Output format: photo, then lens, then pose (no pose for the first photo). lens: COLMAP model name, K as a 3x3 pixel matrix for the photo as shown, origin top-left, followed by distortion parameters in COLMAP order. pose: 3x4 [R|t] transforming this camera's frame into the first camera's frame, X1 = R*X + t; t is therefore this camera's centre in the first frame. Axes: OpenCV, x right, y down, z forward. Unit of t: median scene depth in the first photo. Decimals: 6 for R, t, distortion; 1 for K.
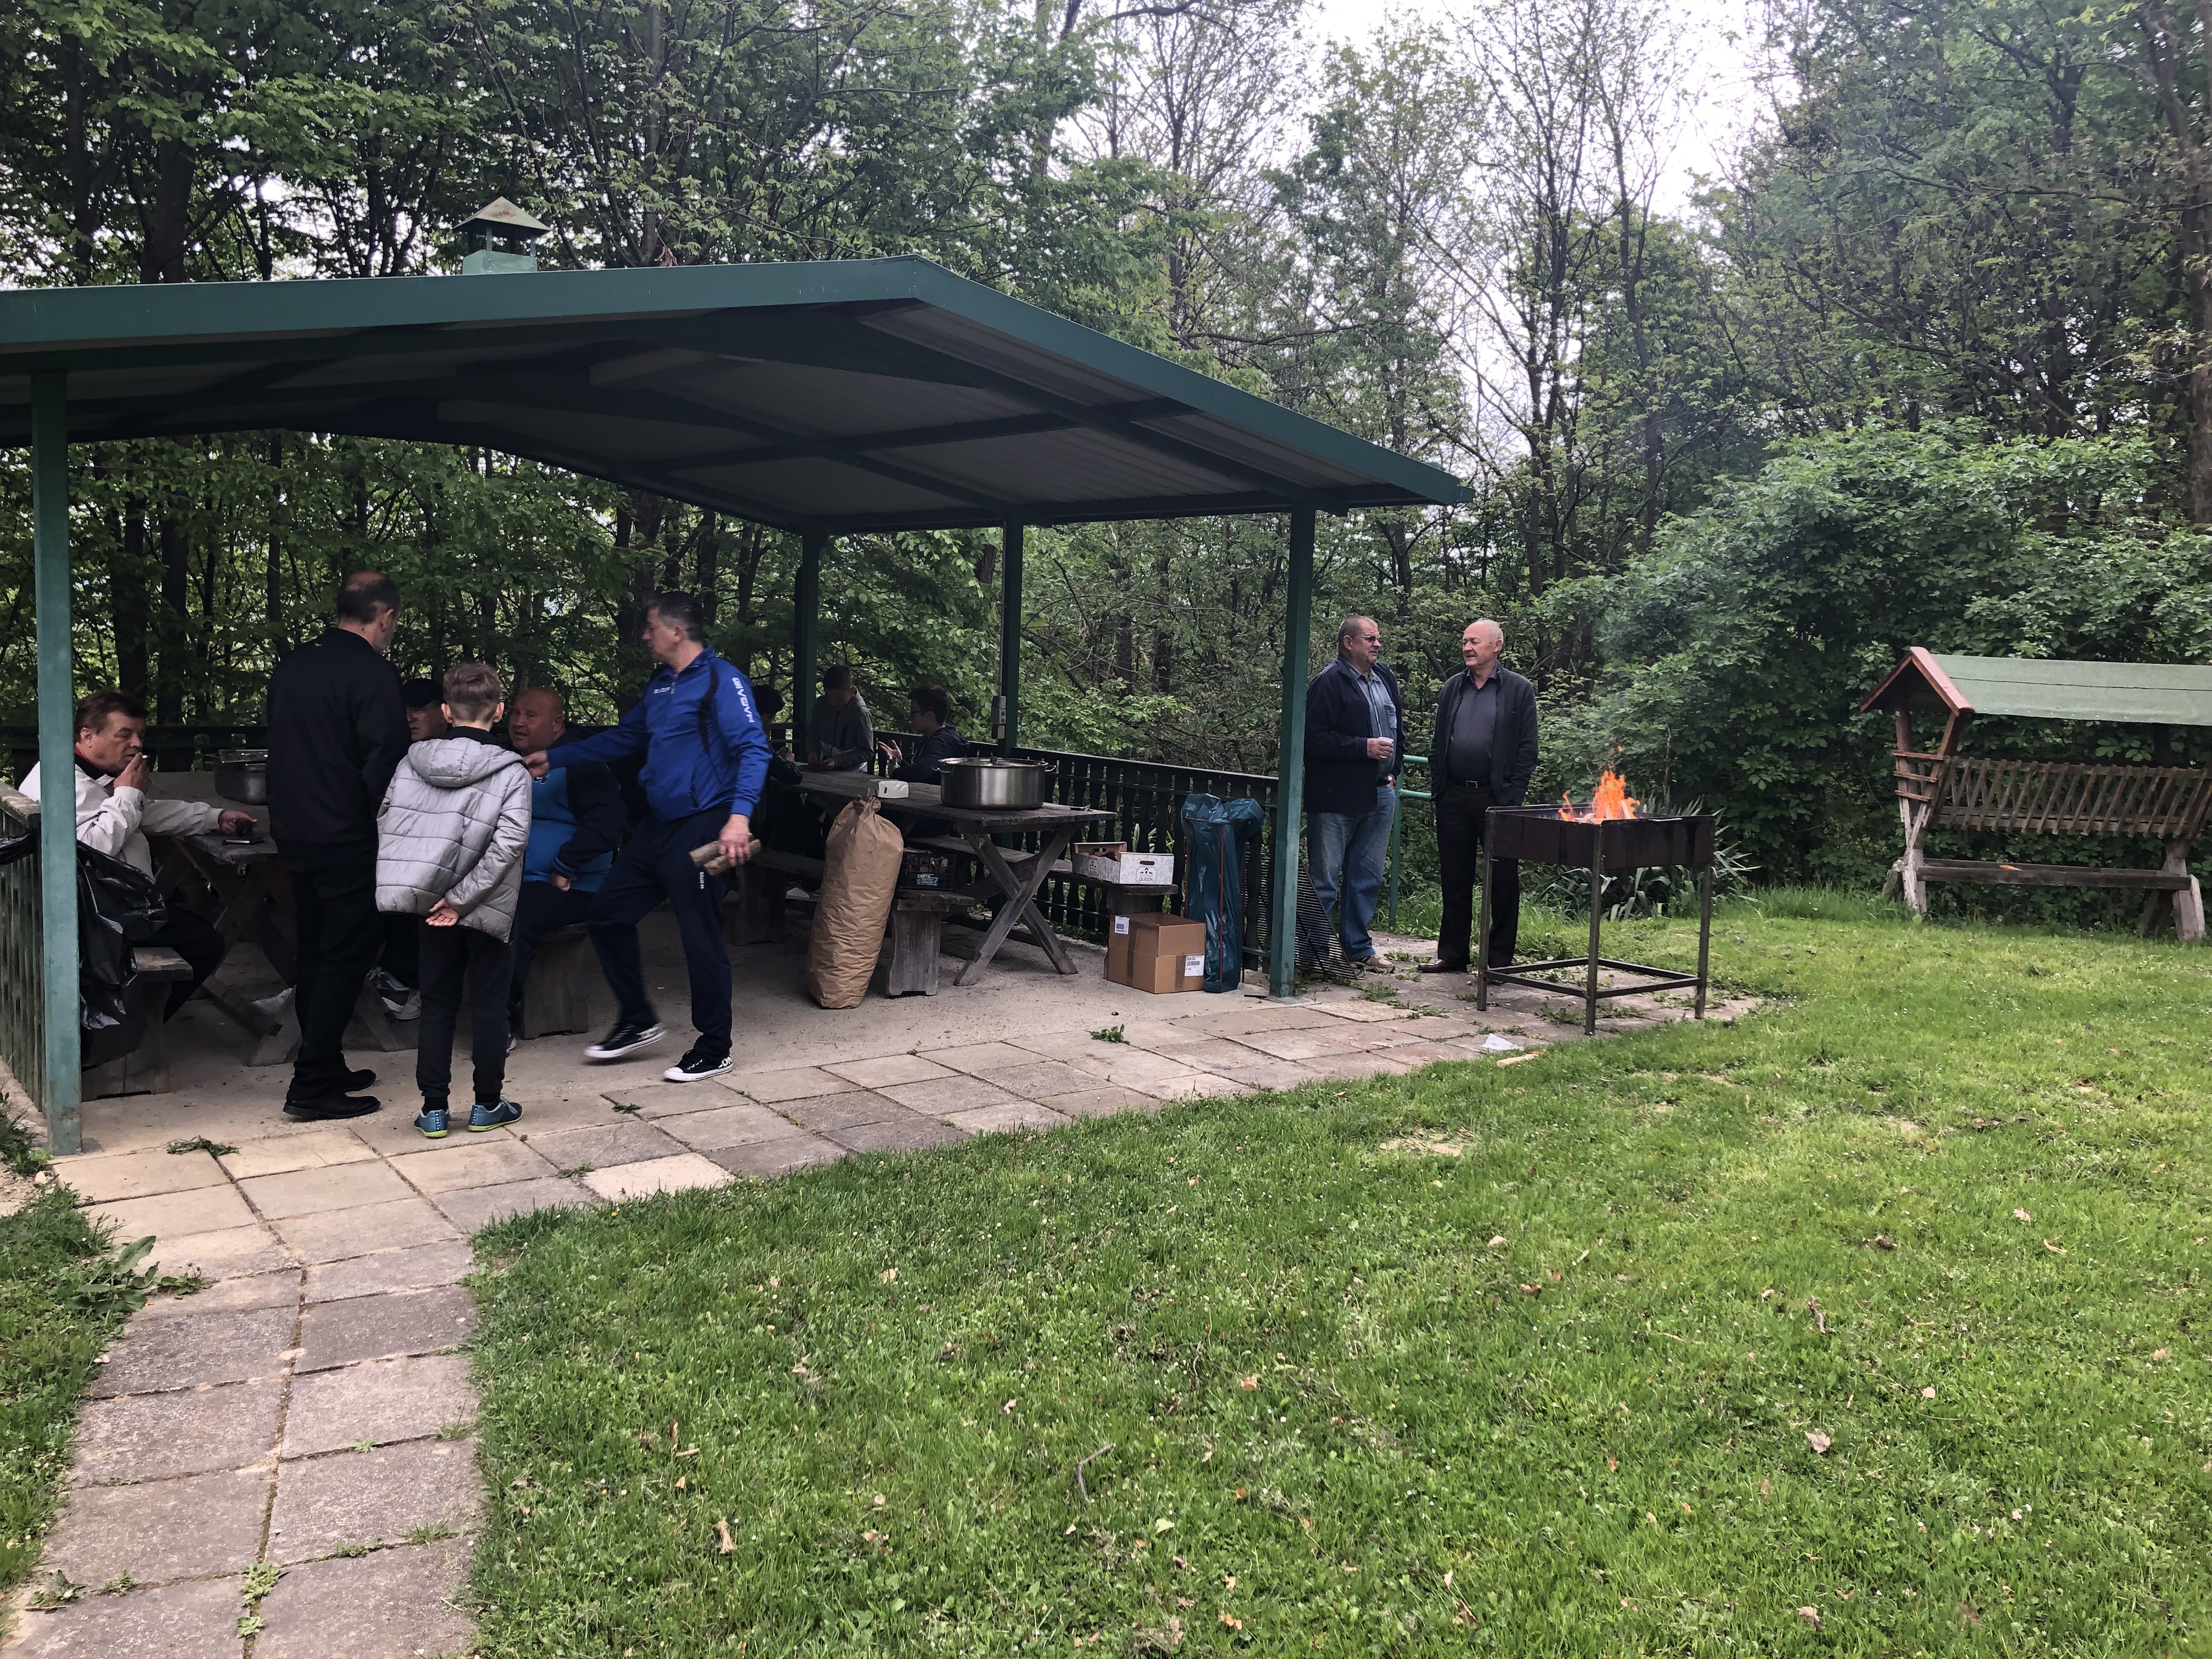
lens RADIAL K [[1802.4, 0, 1107.6], [0, 1802.4, 821.9], [0, 0, 1]] dist [0.027129, -0.019904]
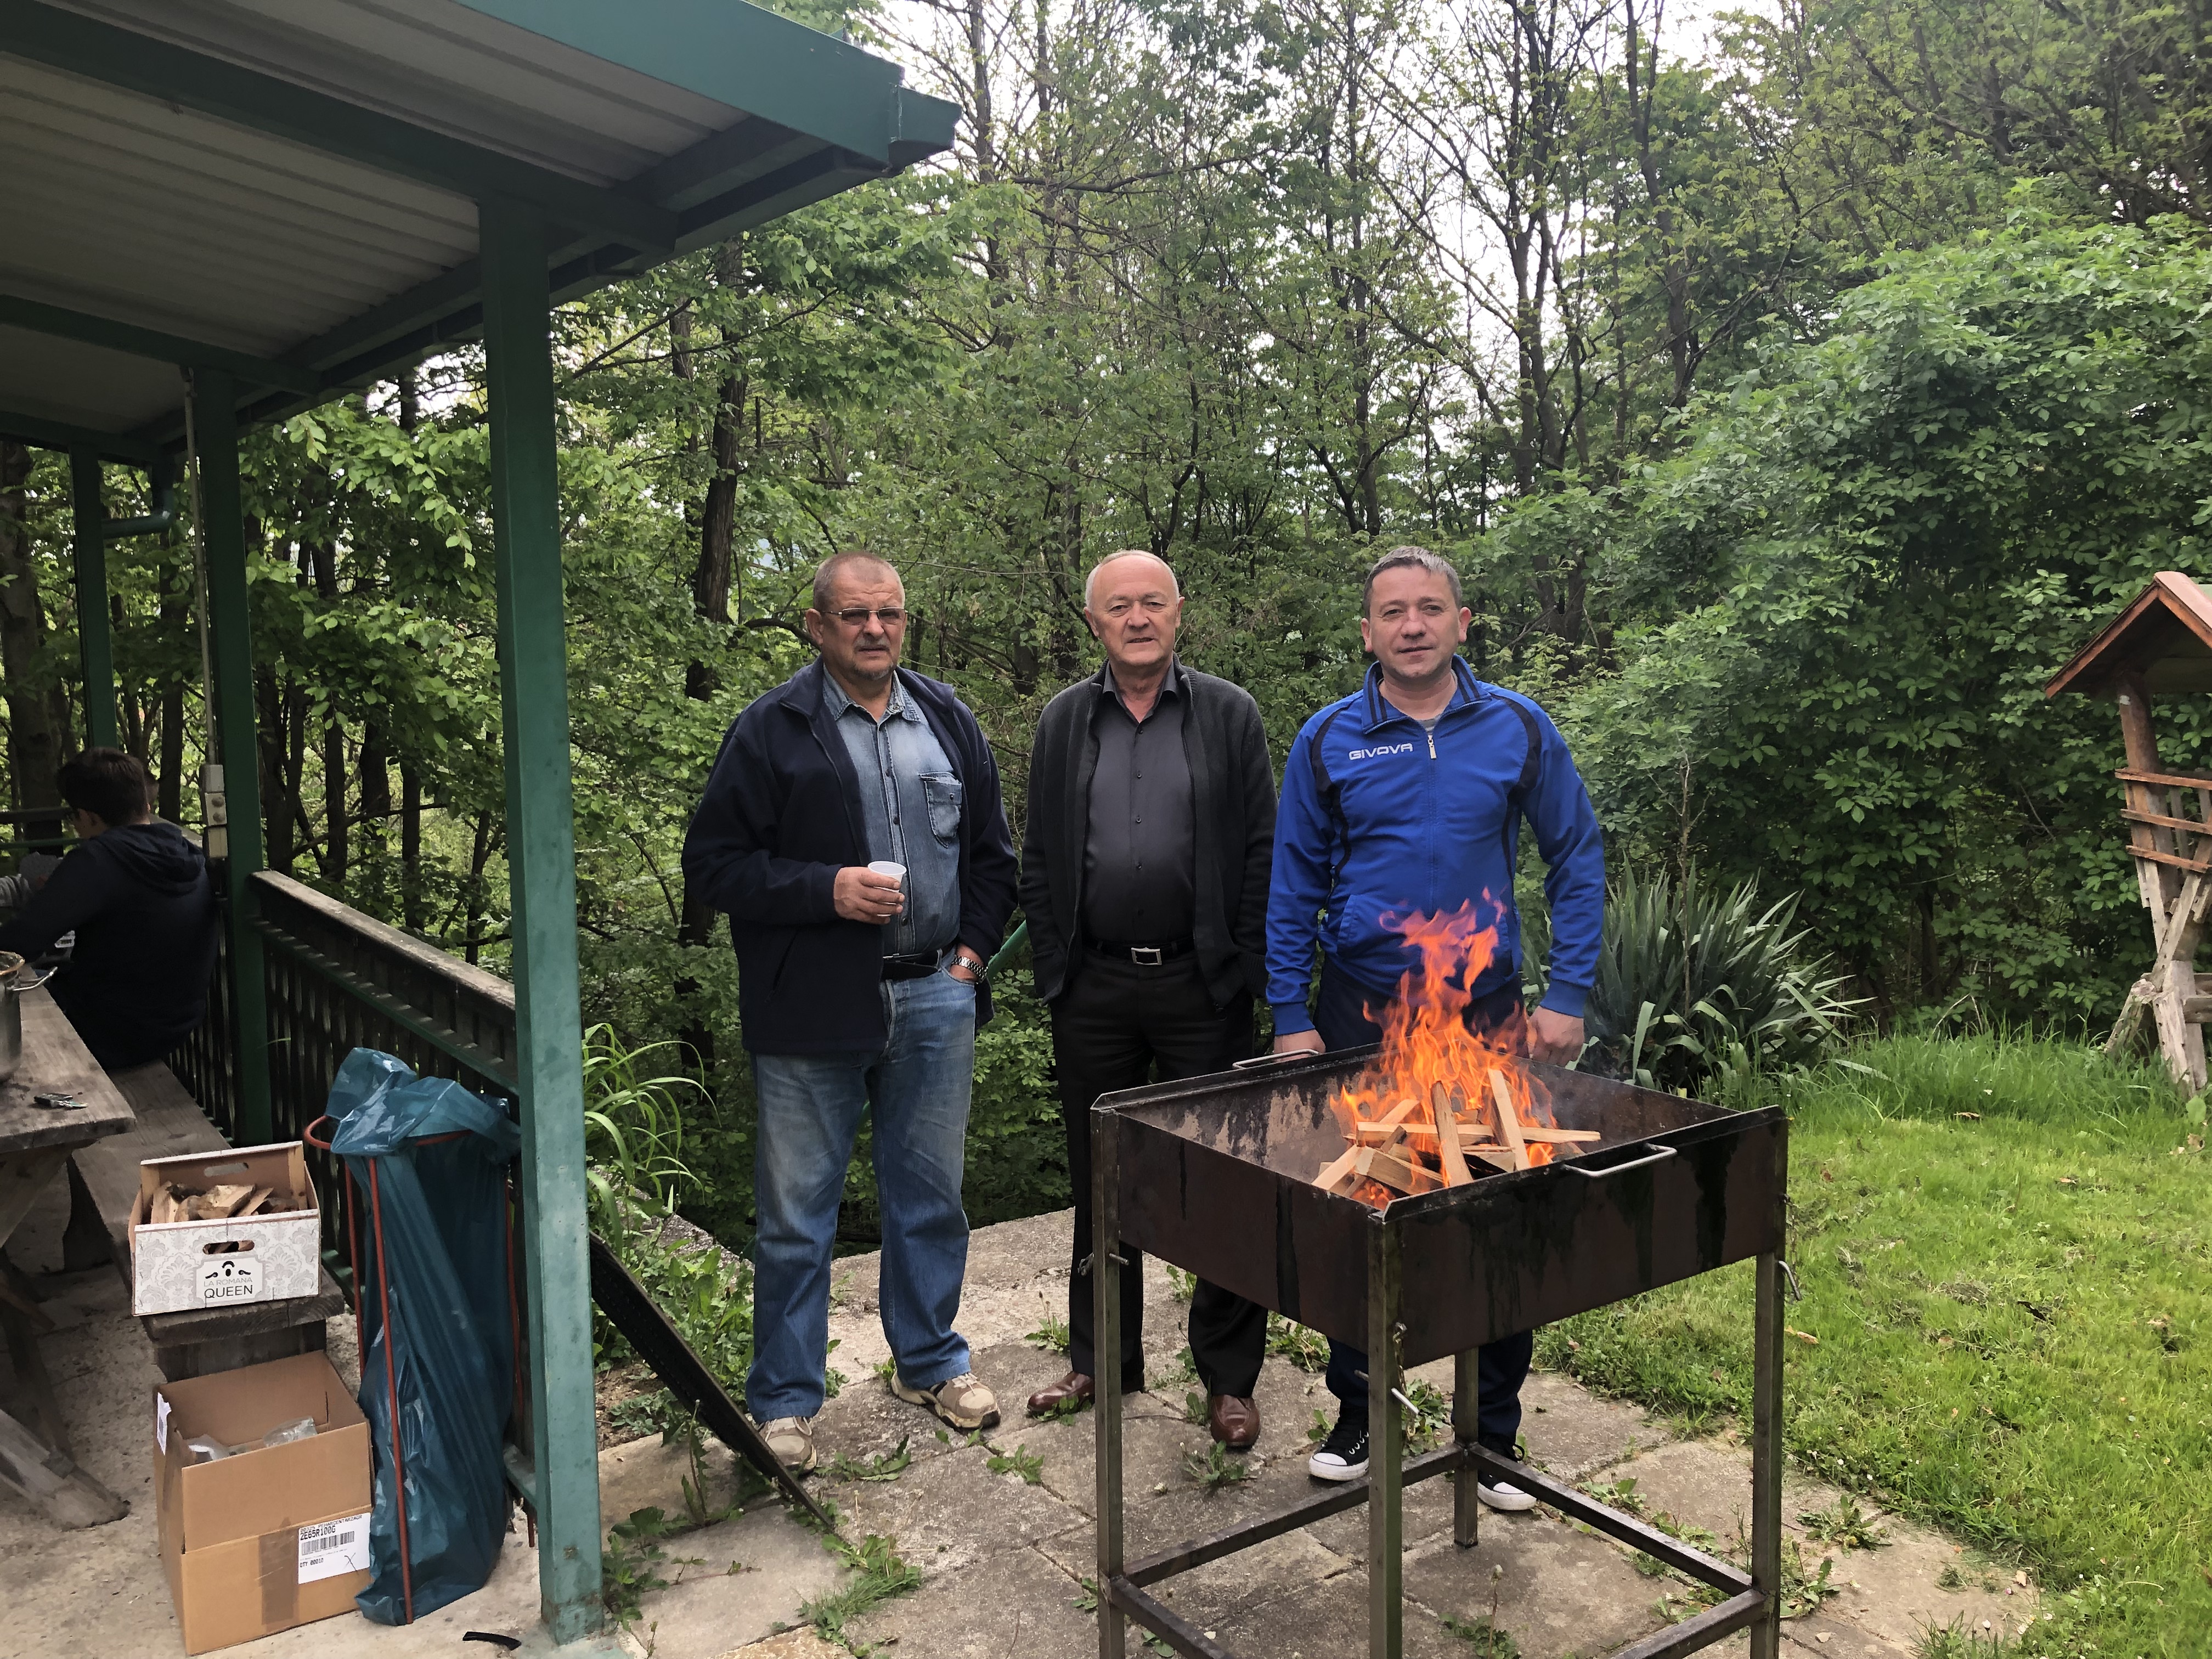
lens RADIAL K [[1802.4, 0, 1087.5], [0, 1802.4, 829.8], [0, 0, 1]] dist [0.027129, -0.019904]
pose [[0.998192, -0.043038, -0.041956, 0.129085], [0.043687, 0.998937, 0.014682, -0.036101], [0.041279, -0.016488, 0.999012, 0.382989]]
